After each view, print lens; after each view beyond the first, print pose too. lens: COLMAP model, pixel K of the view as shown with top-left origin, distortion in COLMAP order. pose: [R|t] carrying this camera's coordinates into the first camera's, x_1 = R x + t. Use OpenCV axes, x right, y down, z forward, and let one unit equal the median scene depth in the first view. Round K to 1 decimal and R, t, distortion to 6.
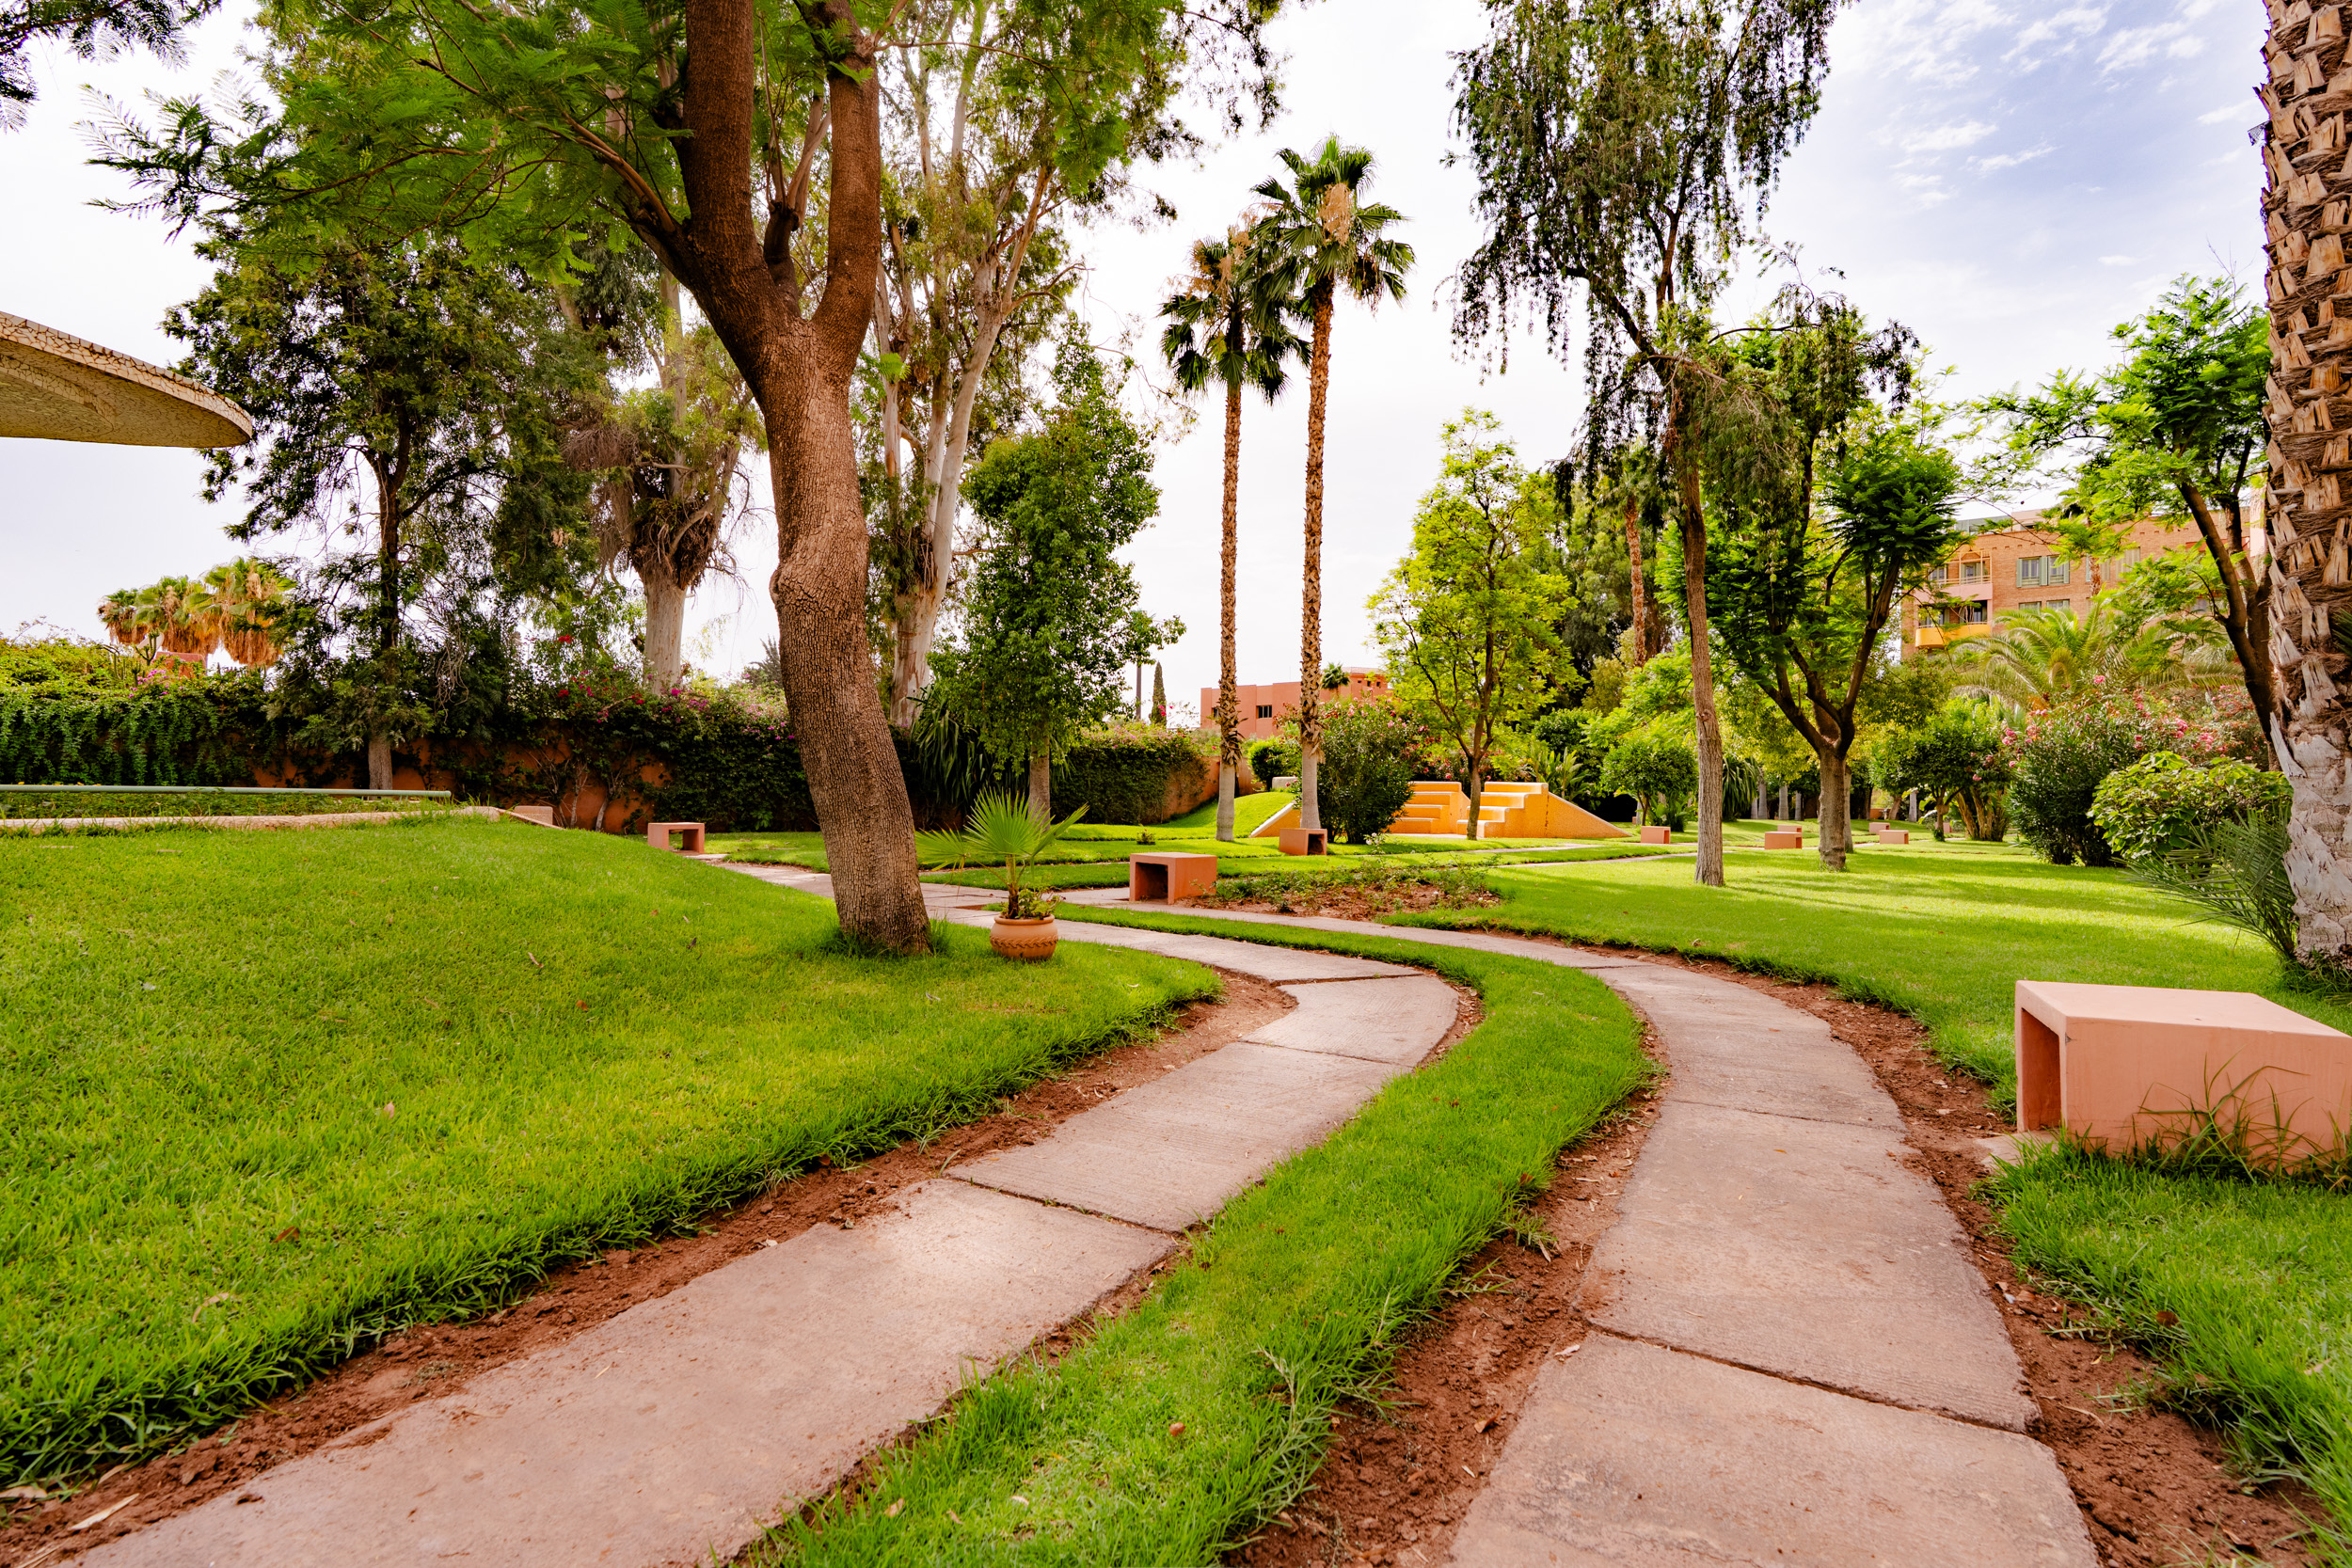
lens RADIAL K [[1073.7, 0, 1202.6], [0, 1073.7, 783.4], [0, 0, 1]] dist [0.001741, 0.000887]
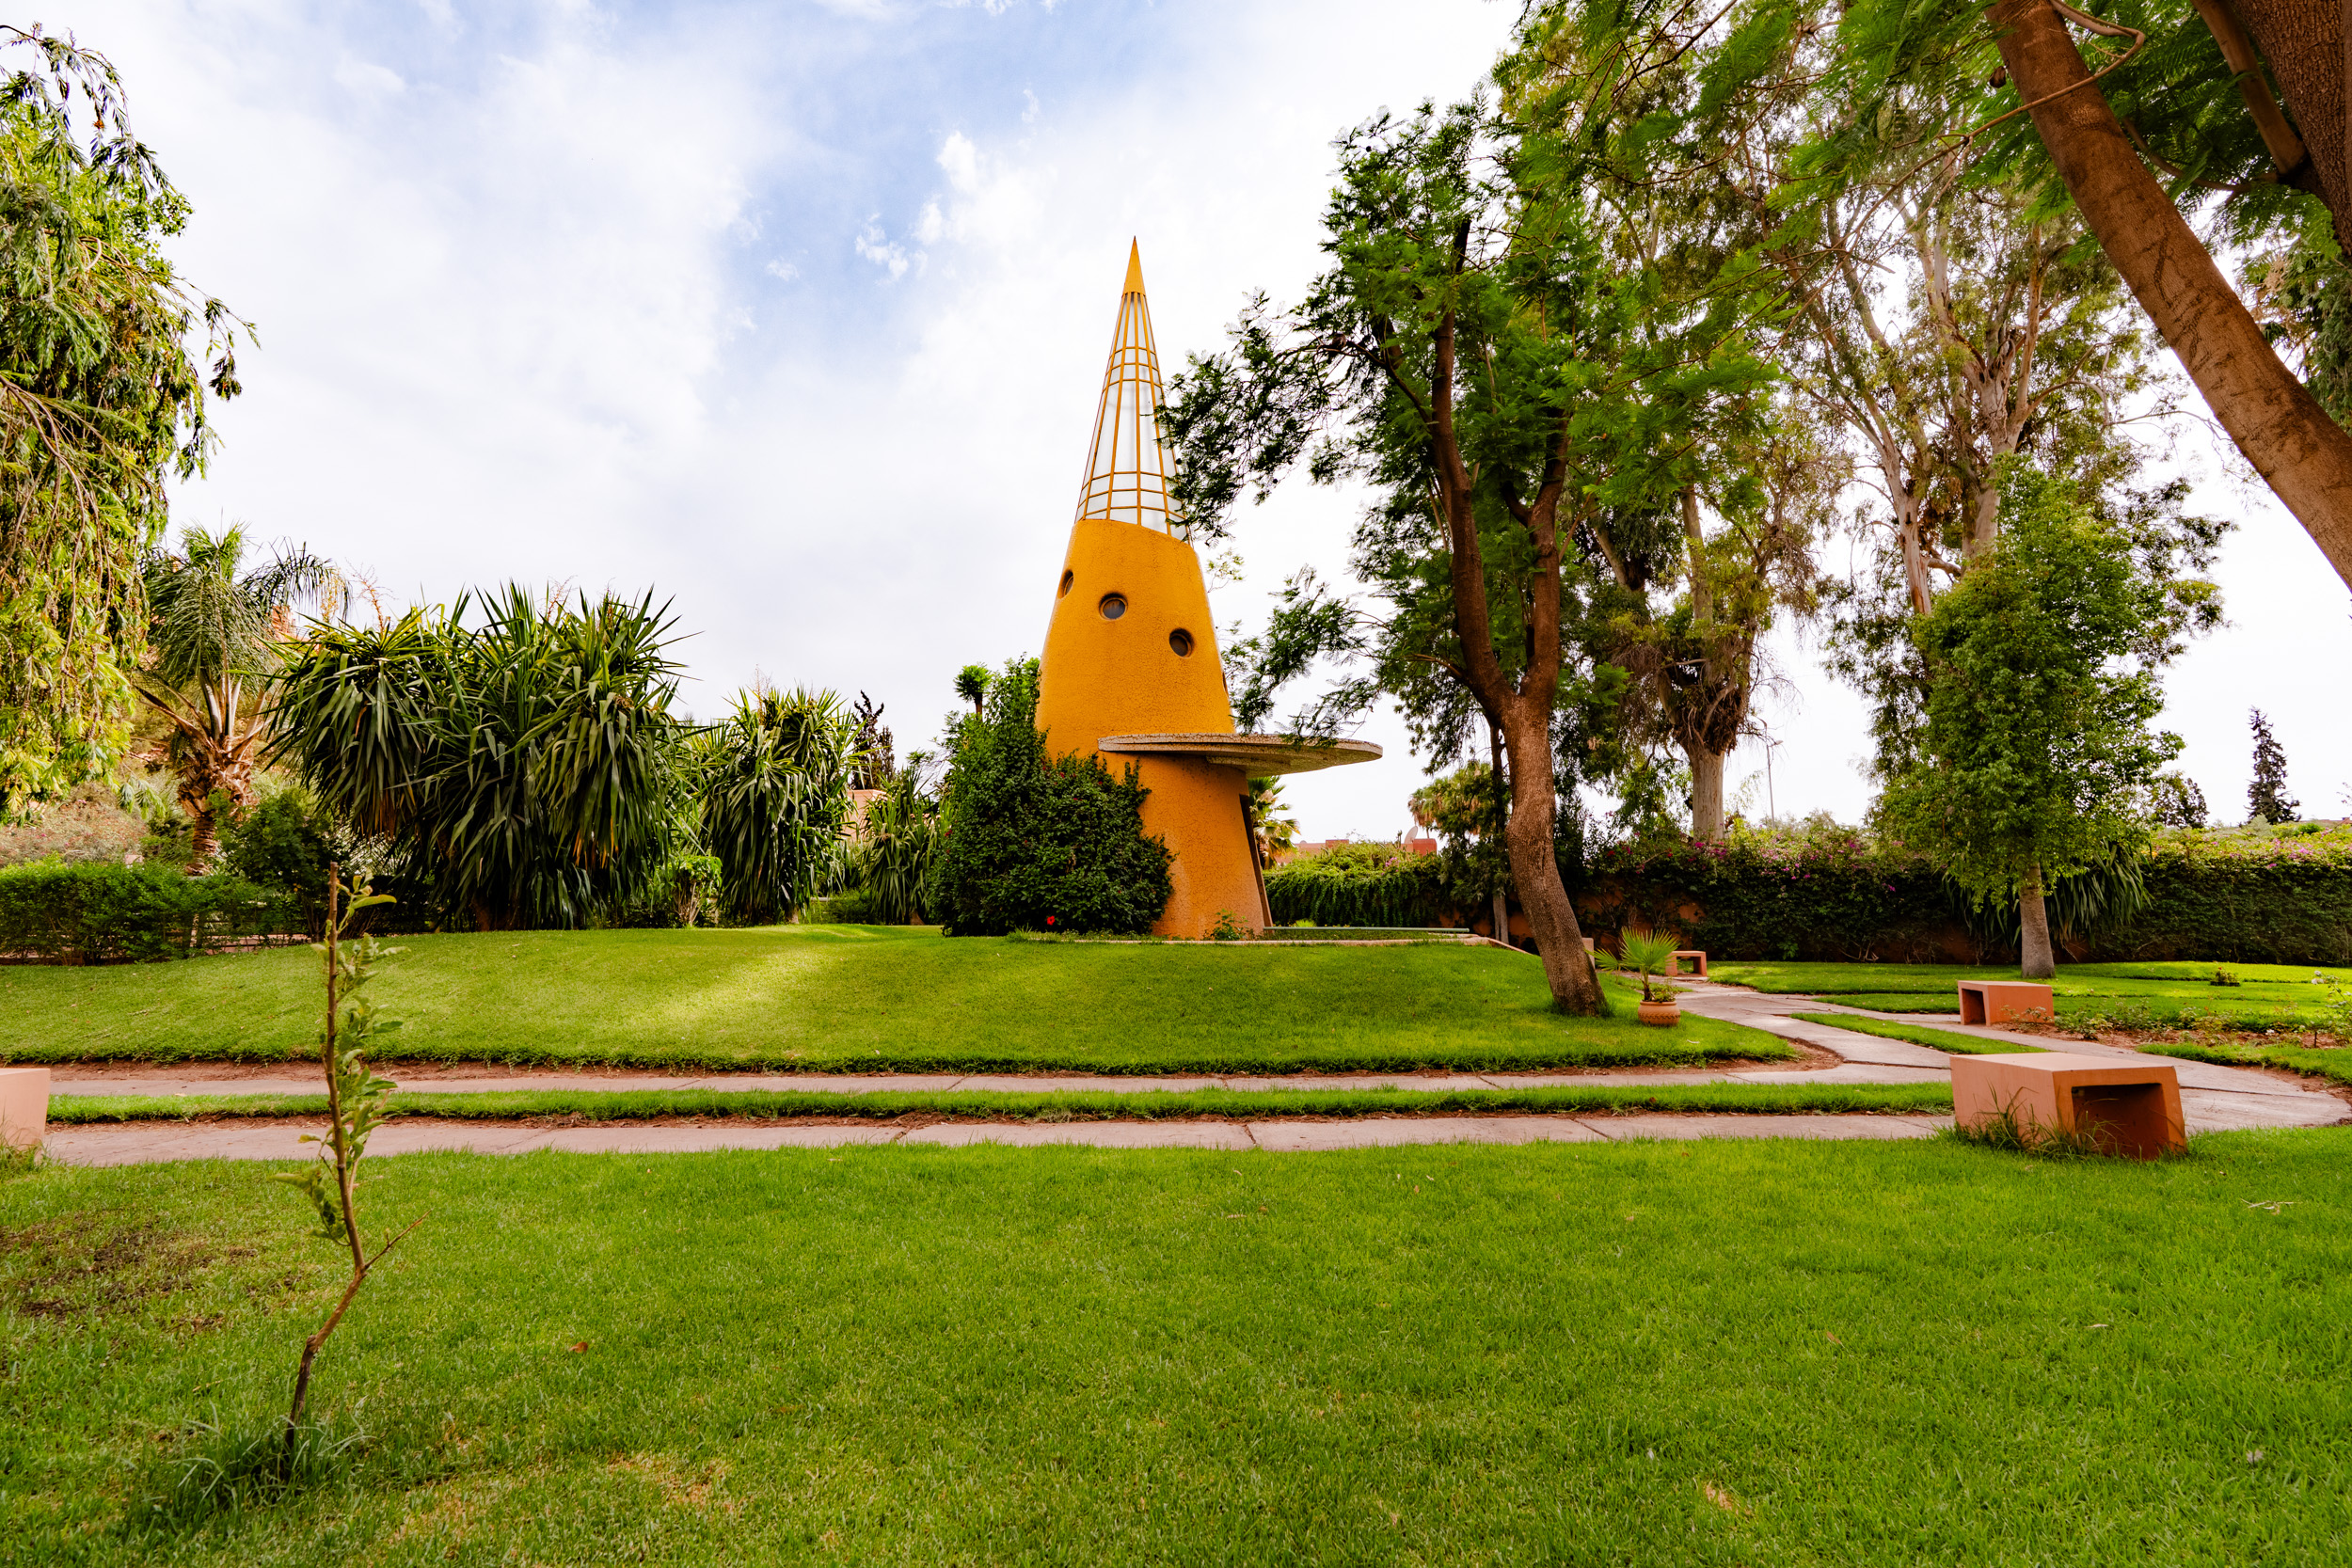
lens RADIAL K [[1080.4, 0, 1176.0], [0, 1080.4, 784.0], [0, 0, 1]] dist [-0.002701, -0.000698]
pose [[0.520292, -0.116410, -0.846017, 0.289545], [0.012187, 0.991577, -0.128944, -0.002435], [0.853902, 0.056778, 0.517328, -0.180026]]
